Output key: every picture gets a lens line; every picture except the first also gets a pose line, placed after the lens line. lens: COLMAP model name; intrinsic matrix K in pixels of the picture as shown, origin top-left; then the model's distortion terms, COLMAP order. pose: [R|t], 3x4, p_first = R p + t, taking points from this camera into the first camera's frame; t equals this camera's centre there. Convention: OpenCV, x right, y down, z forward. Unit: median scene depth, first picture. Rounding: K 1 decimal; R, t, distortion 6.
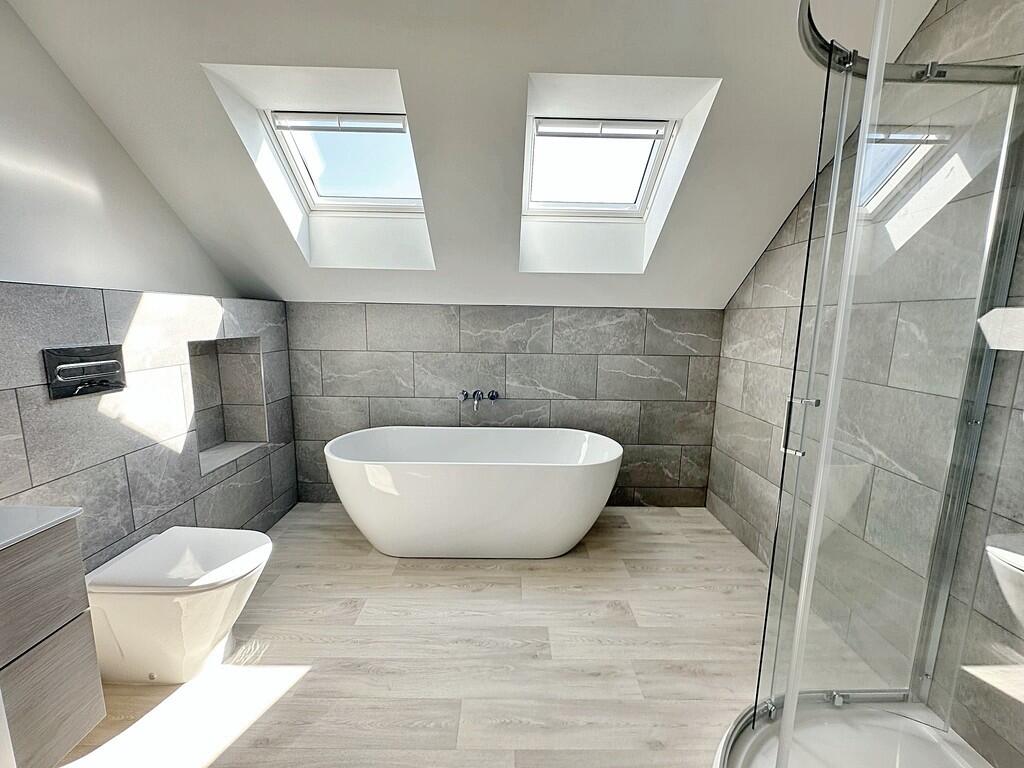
lens RADIAL K [[410.7, 0, 510.6], [0, 410.7, 384.5], [0, 0, 1]] dist [-0.000962, -0.000021]
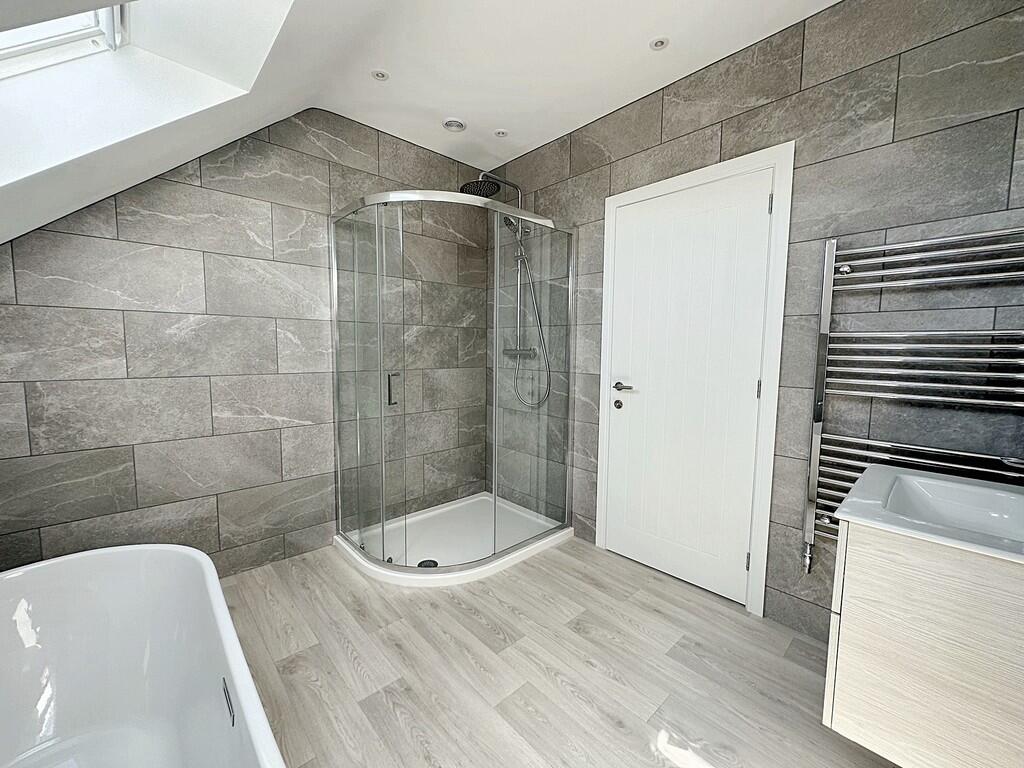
lens RADIAL K [[410.7, 0, 510.8], [0, 410.7, 380.1], [0, 0, 1]] dist [-0.000962, -0.000021]
pose [[-0.670850, -0.087116, 0.736459, -0.743696], [0.092852, 0.975395, 0.199959, -0.191312], [-0.735758, 0.202524, -0.646254, 1.328297]]
